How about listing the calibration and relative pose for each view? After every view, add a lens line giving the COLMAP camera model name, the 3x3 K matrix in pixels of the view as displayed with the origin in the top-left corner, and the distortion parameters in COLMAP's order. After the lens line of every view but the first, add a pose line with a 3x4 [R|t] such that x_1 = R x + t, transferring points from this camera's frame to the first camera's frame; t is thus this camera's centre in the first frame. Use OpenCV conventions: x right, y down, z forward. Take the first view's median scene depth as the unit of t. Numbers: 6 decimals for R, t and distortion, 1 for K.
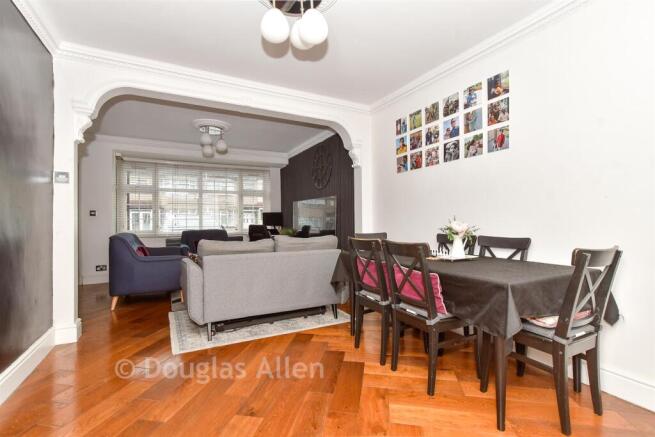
lens RADIAL K [[298.8, 0, 328.6], [0, 298.8, 216.9], [0, 0, 1]] dist [0.004869, 0.000211]
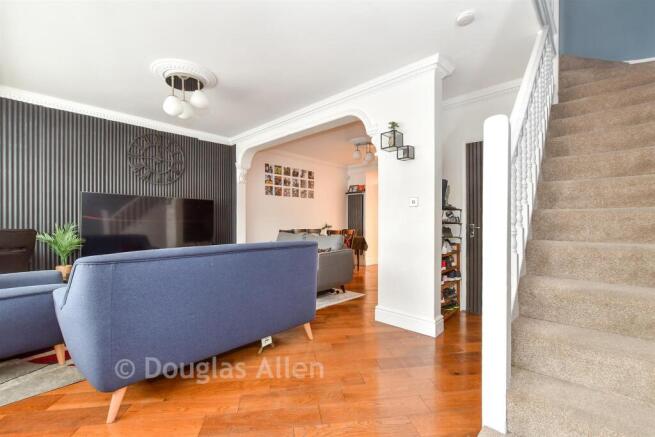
lens RADIAL K [[286.6, 0, 327.3], [0, 286.6, 221.0], [0, 0, 1]] dist [-0.001976, -0.000042]
pose [[-0.322850, 0.007942, 0.946417, -1.599868], [-0.009438, 0.999888, -0.011611, 0.018575], [-0.946403, -0.012680, -0.322739, 1.351460]]
